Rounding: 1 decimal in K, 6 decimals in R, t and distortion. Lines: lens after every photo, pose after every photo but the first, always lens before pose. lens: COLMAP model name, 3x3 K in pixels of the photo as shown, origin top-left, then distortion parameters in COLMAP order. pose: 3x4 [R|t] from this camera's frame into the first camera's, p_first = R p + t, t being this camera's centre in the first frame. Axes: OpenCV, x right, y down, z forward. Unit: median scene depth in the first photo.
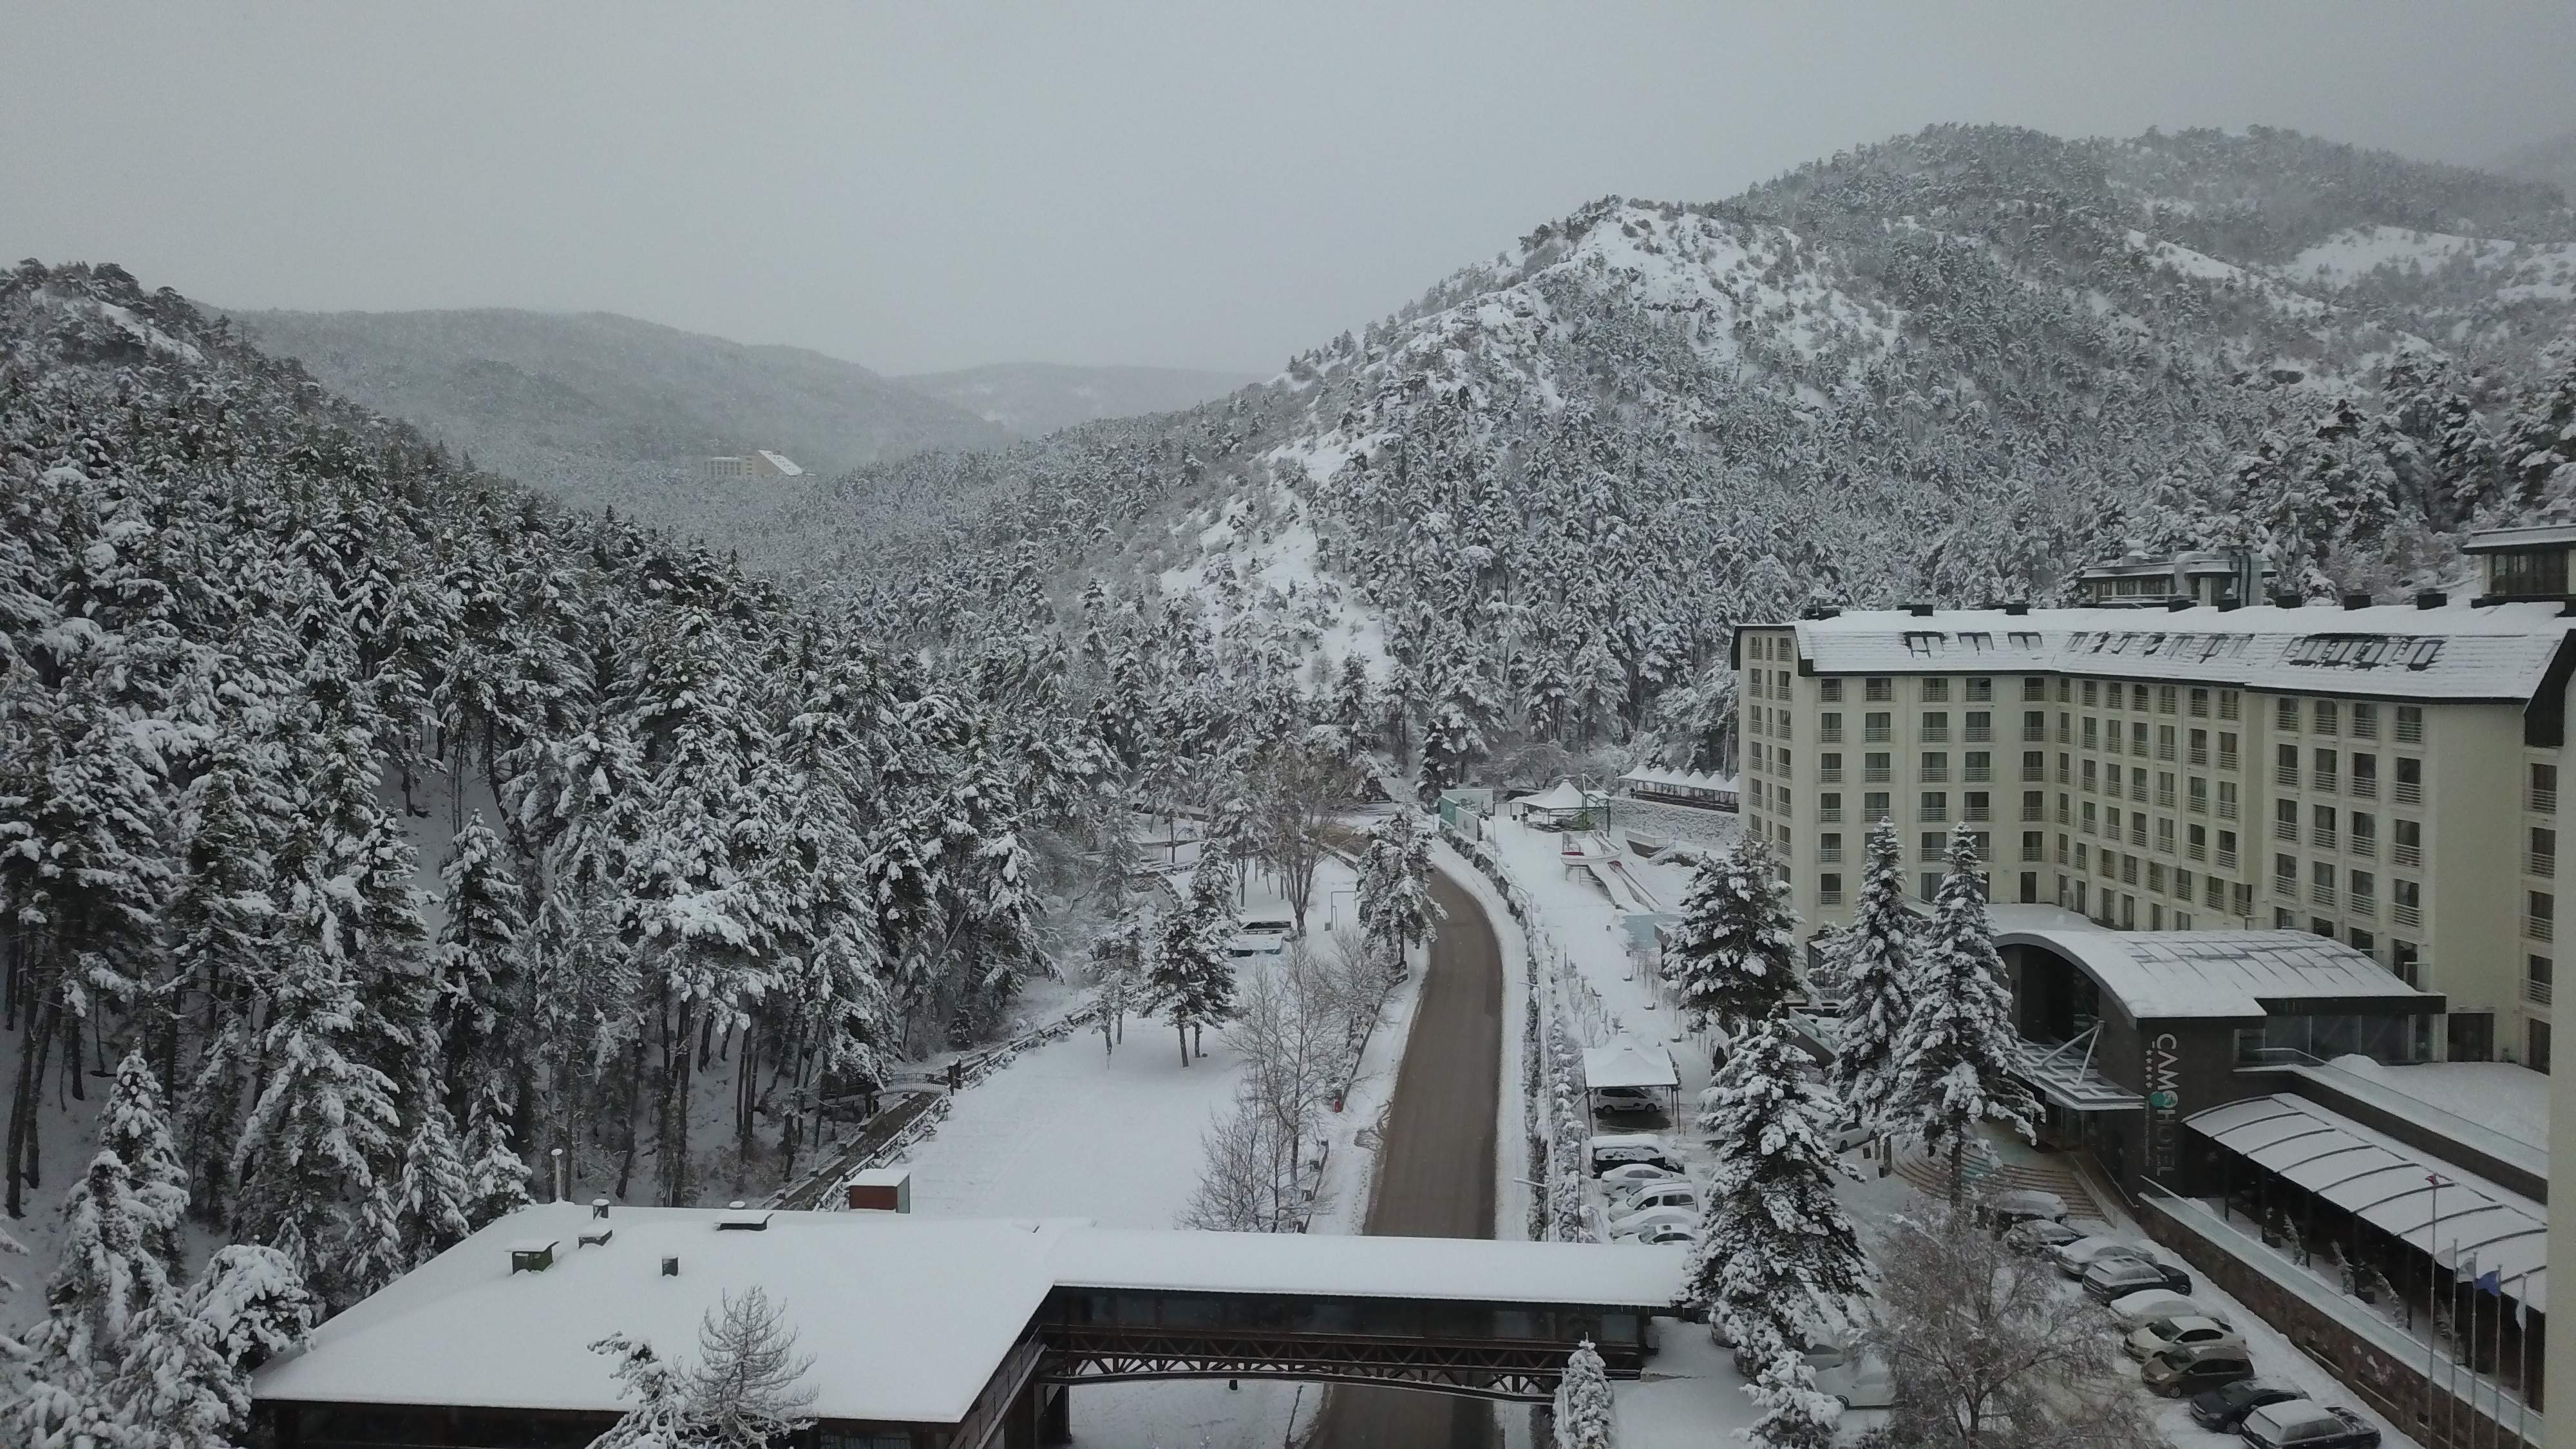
lens RADIAL K [[1917.0, 0, 1265.0], [0, 1917.0, 681.2], [0, 0, 1]] dist [0.022621, -0.041111]
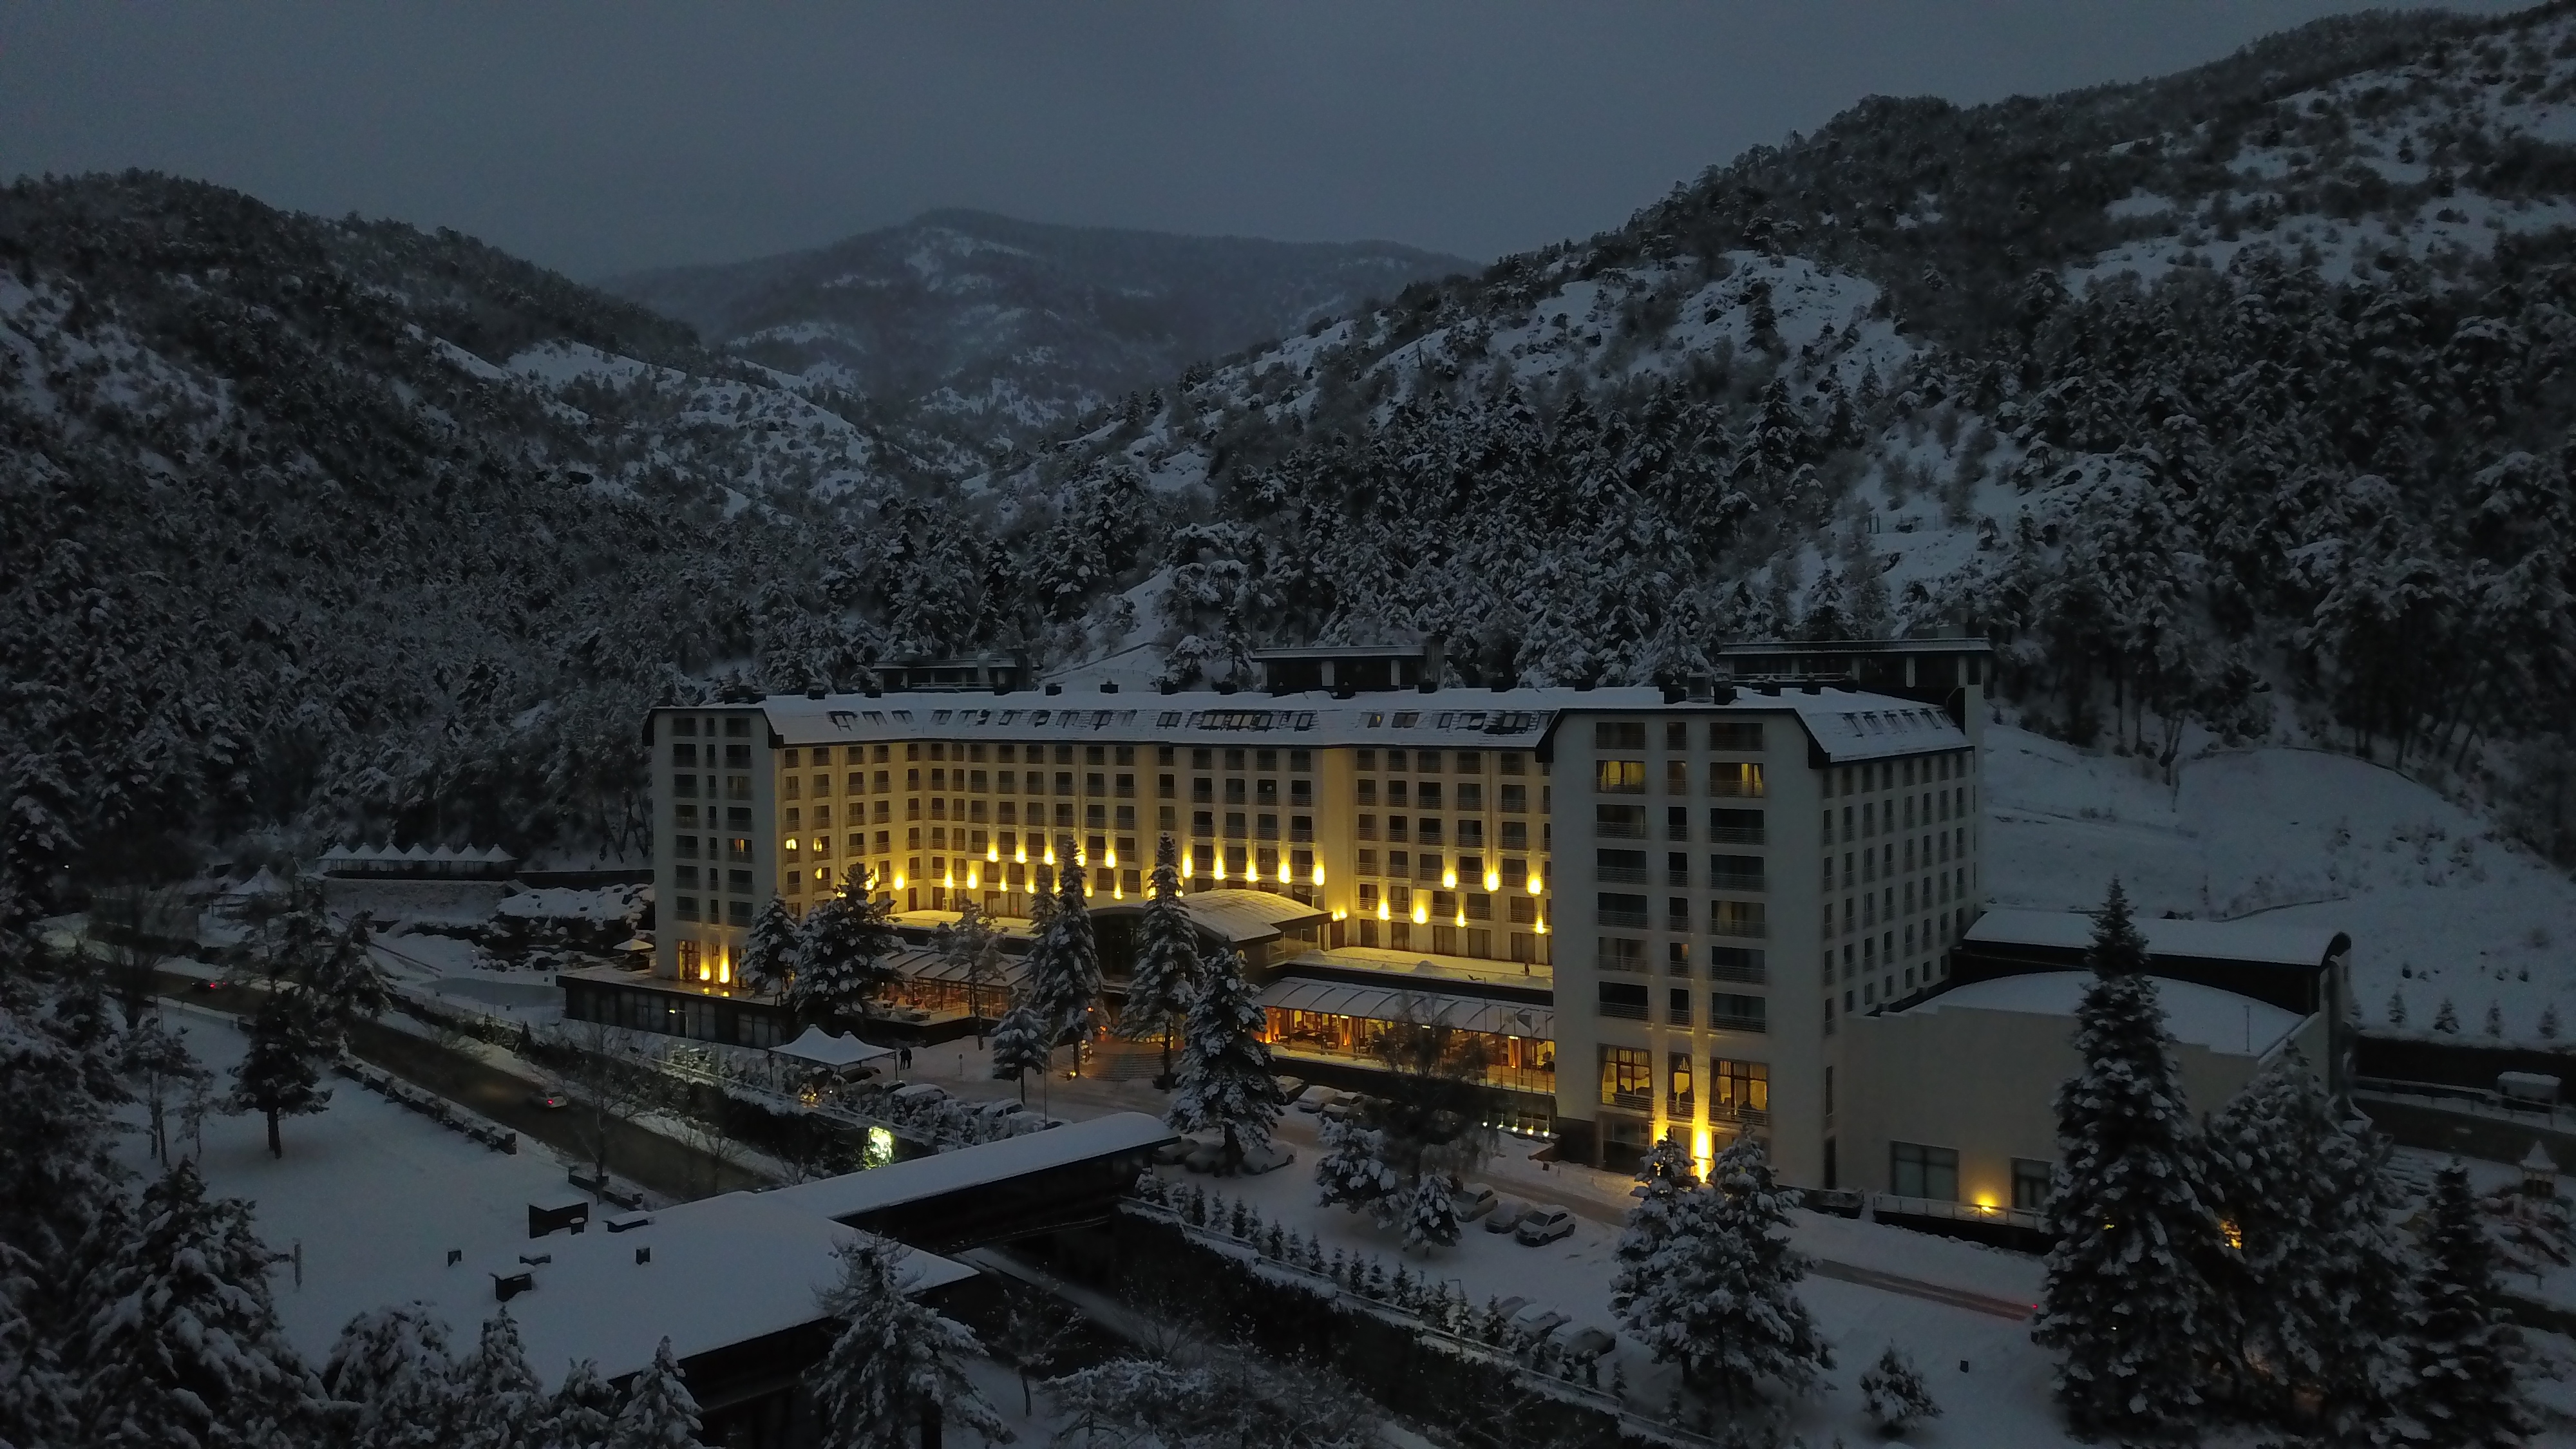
lens RADIAL K [[1868.3, 0, 1253.9], [0, 1868.3, 639.0], [0, 0, 1]] dist [0.100348, -0.124261]
pose [[0.627729, 0.013405, 0.778317, -0.383898], [0.032170, 0.998551, -0.043144, -0.008540], [-0.777767, 0.052121, 0.626388, -0.027263]]
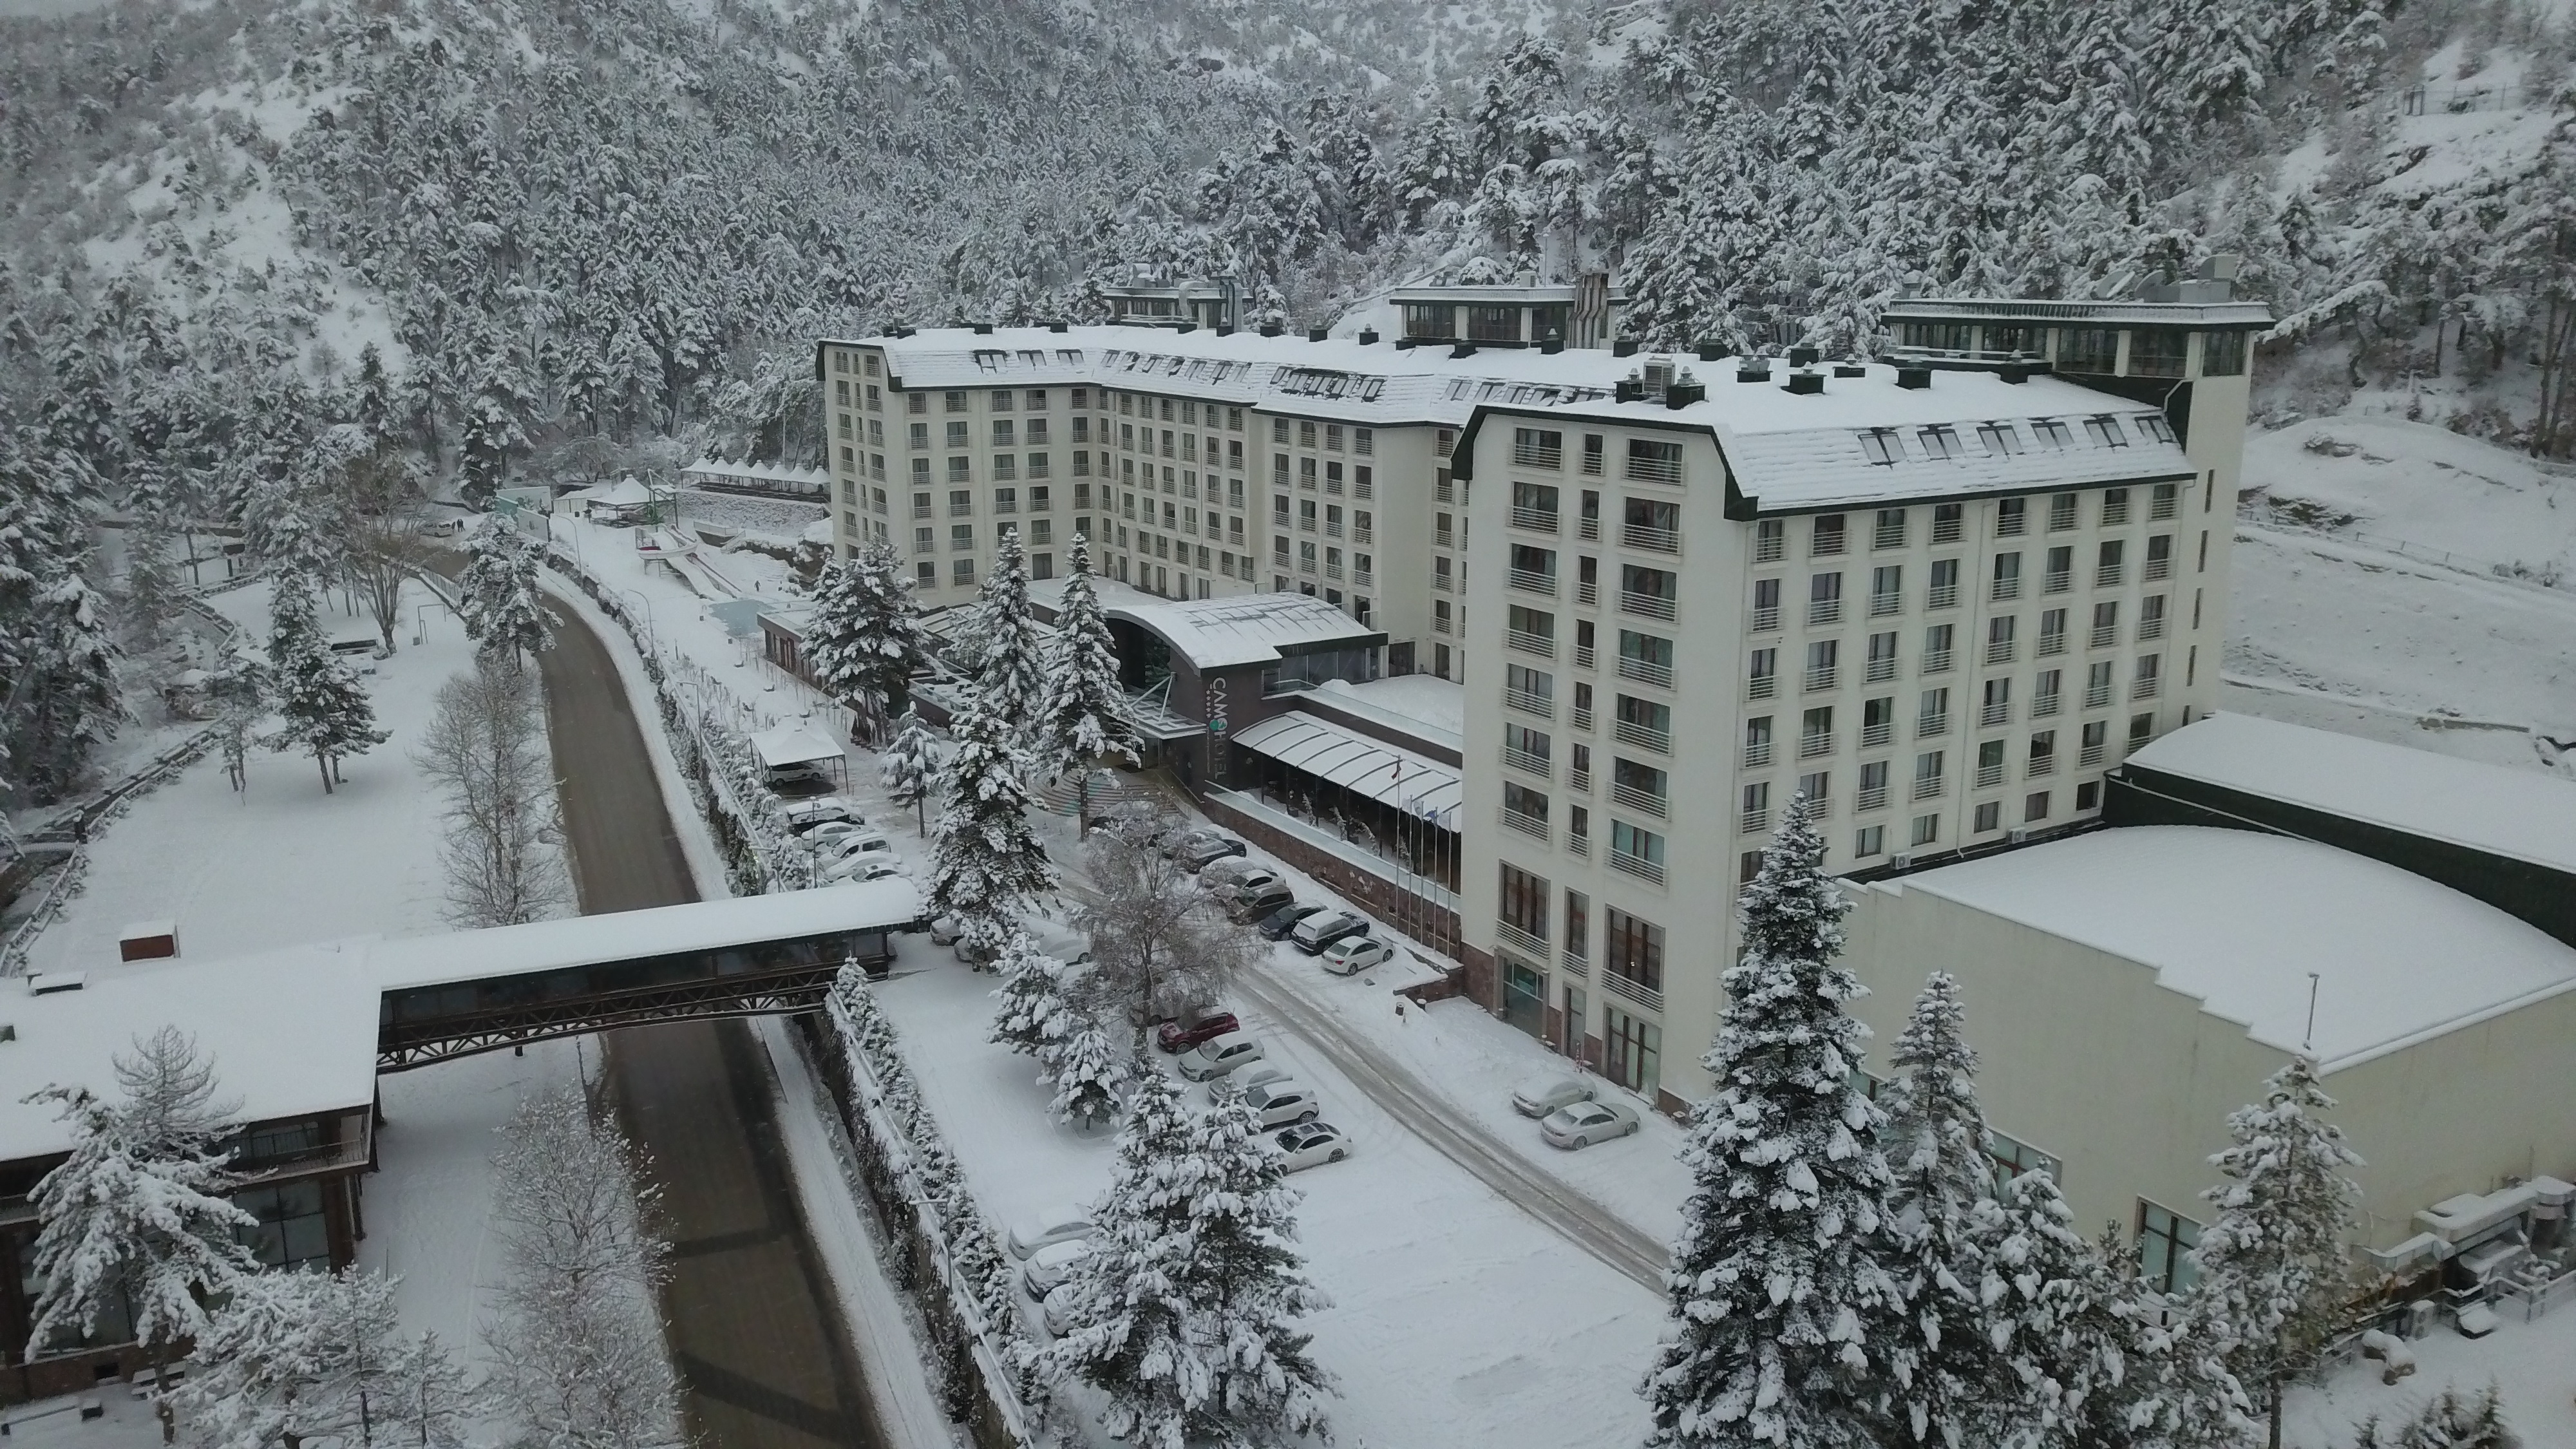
lens RADIAL K [[1917.0, 0, 1265.0], [0, 1917.0, 681.2], [0, 0, 1]] dist [0.022621, -0.041111]
pose [[0.867850, -0.098376, 0.486989, -0.079378], [0.010909, 0.983737, 0.179283, -0.027812], [-0.496706, -0.150278, 0.854810, -0.088256]]
